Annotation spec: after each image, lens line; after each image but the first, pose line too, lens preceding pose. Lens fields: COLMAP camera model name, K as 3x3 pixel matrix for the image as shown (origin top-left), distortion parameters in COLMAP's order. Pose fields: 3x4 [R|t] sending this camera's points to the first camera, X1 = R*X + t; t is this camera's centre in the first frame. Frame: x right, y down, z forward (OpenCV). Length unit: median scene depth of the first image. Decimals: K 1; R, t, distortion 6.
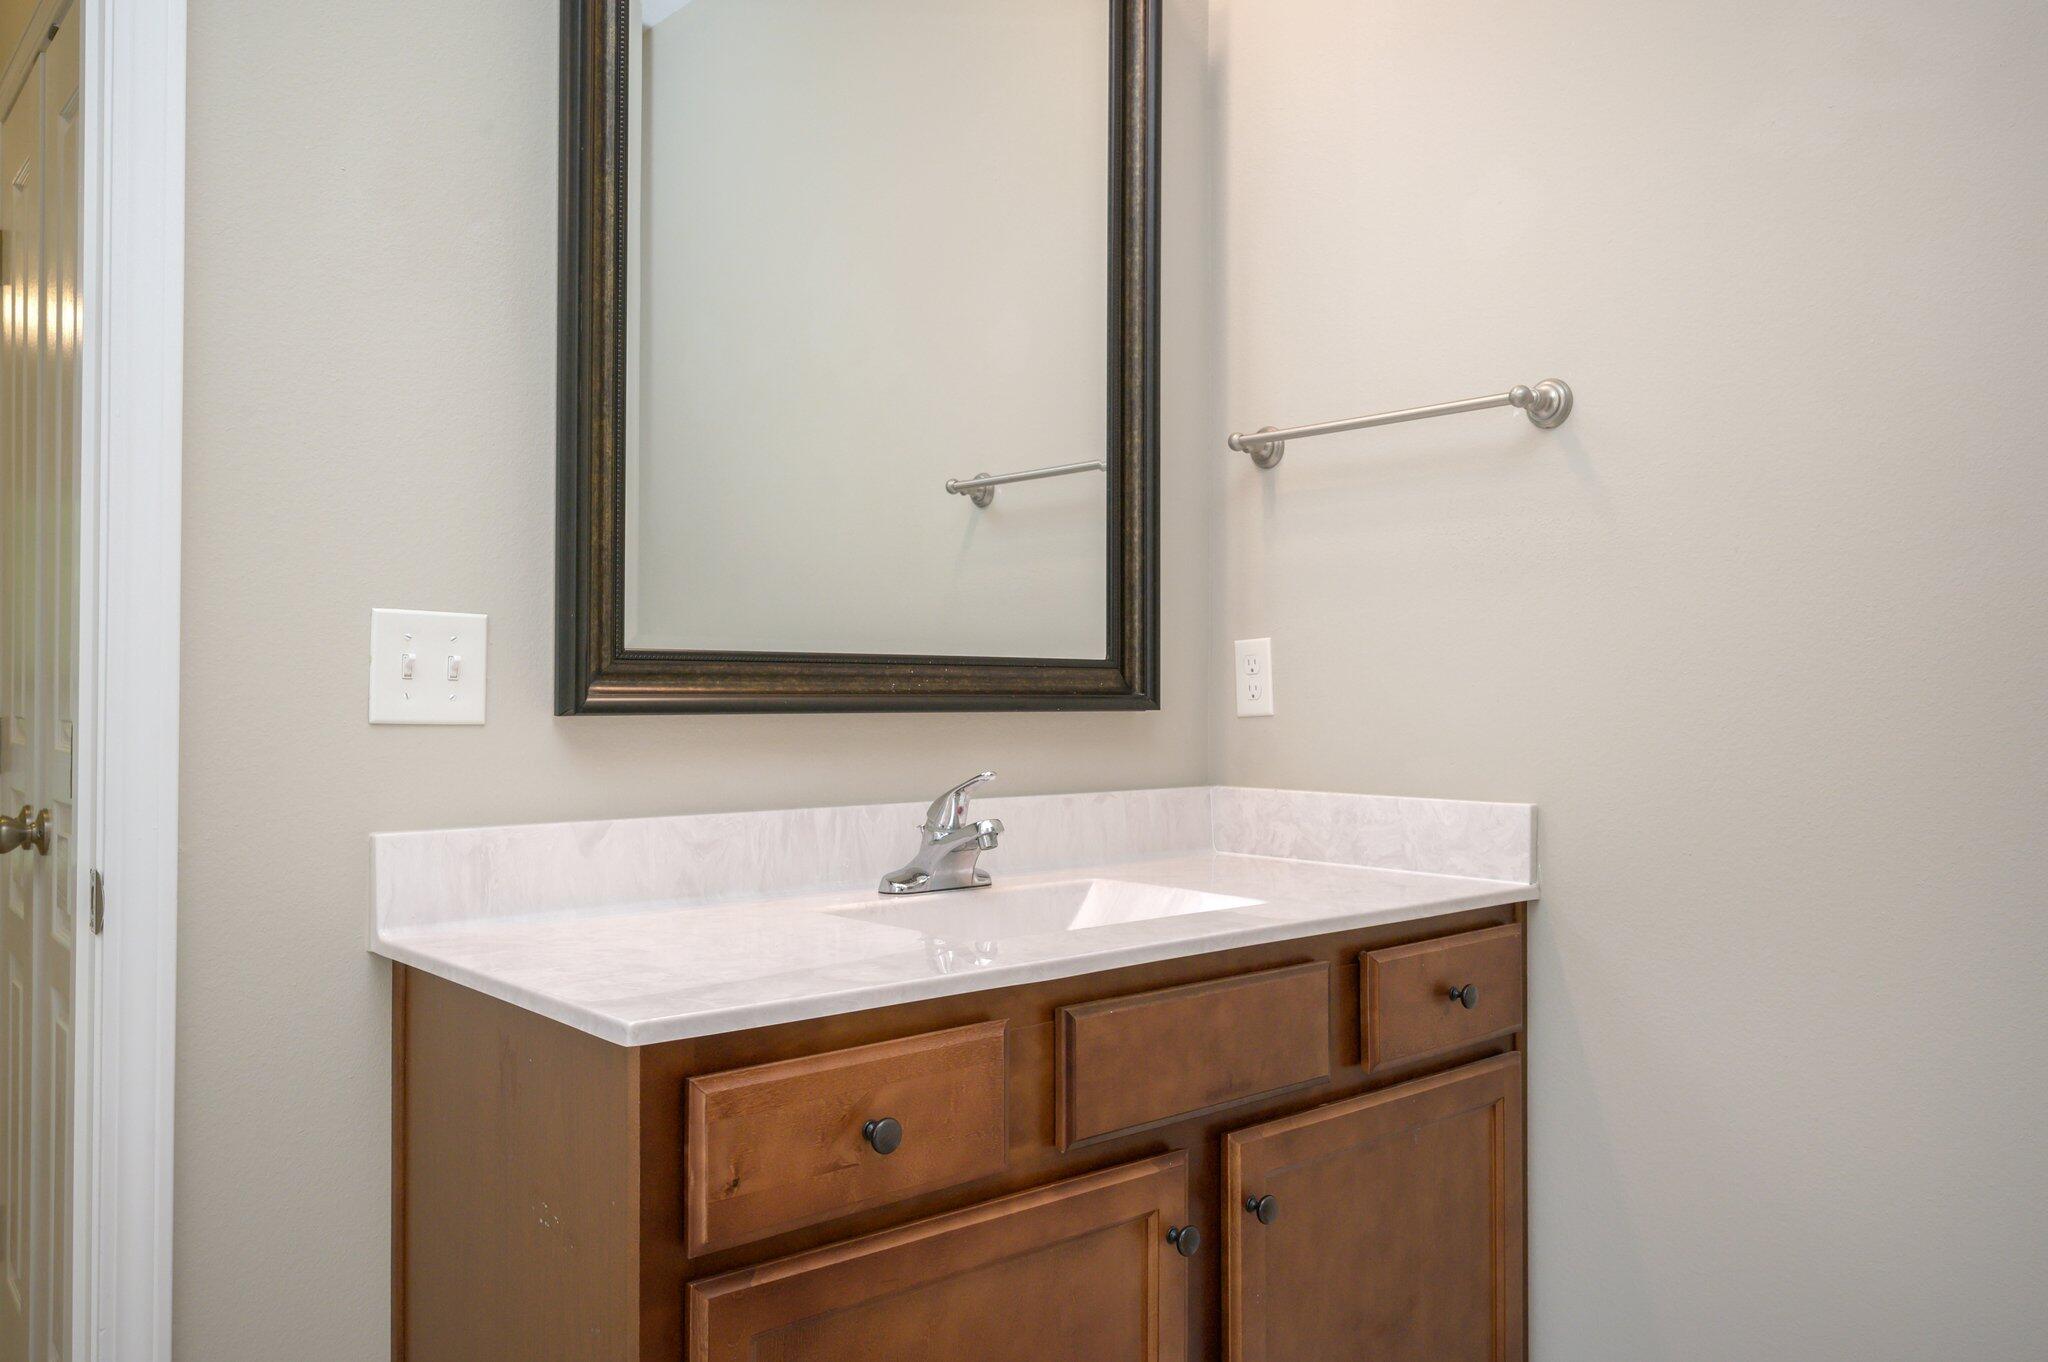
lens RADIAL K [[1489.6, 0, 1024.0], [0, 1489.6, 681.0], [0, 0, 1]] dist [-0.000473, -0.000105]
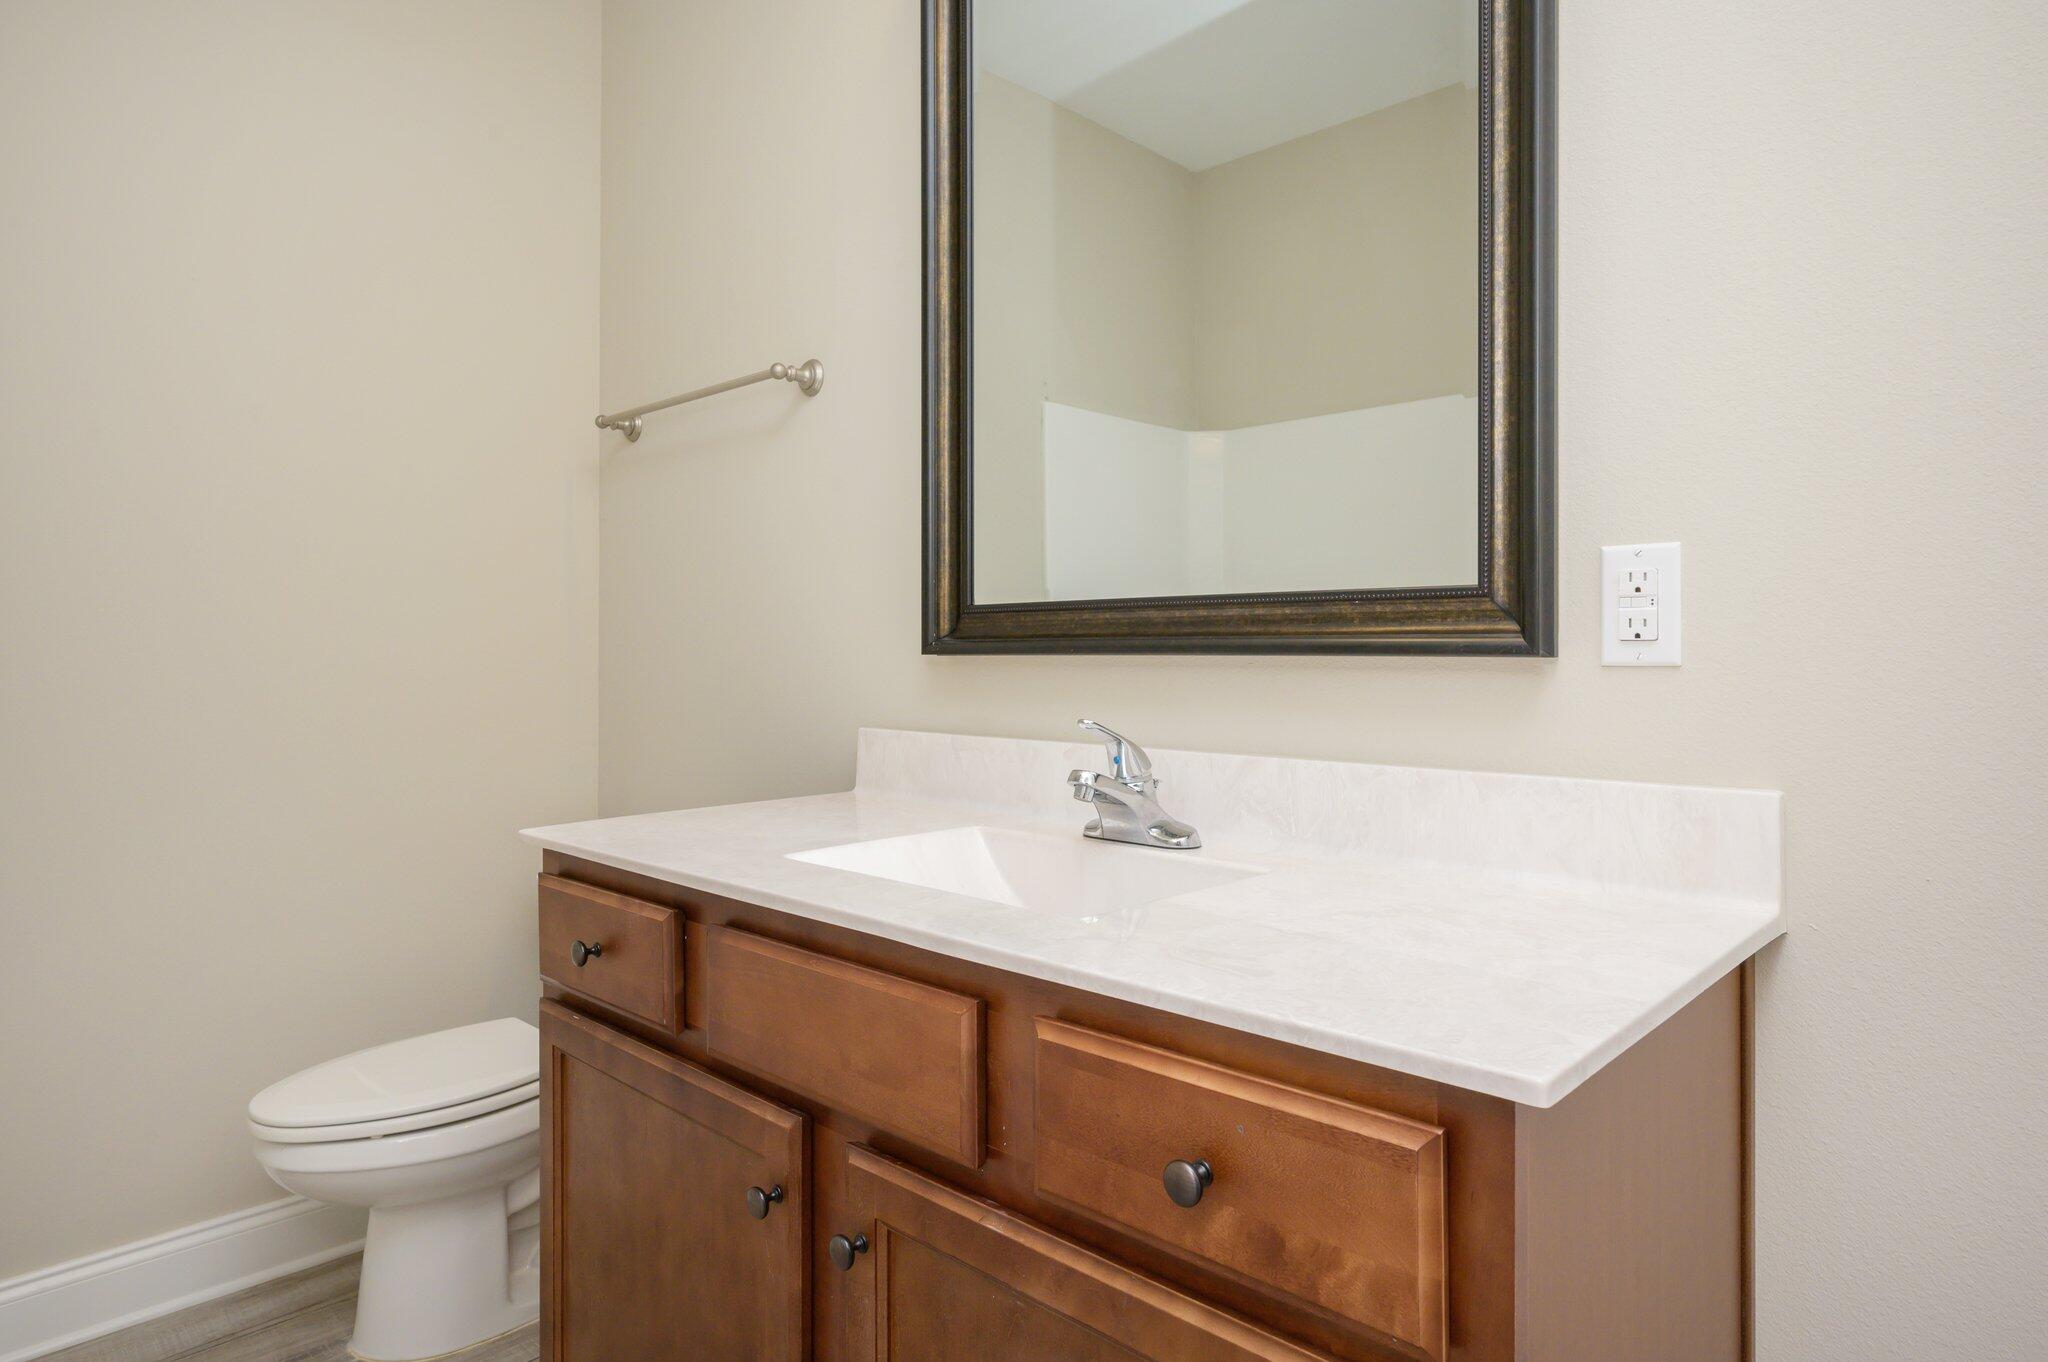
lens RADIAL K [[1197.9, 0, 1024.0], [0, 1197.9, 681.0], [0, 0, 1]] dist [-0.000892, 0.000018]
pose [[0.086016, 0.035321, -0.995667, 0.630522], [0.016407, 0.999186, 0.036863, 0.006938], [0.996159, -0.019507, 0.085366, 0.775472]]
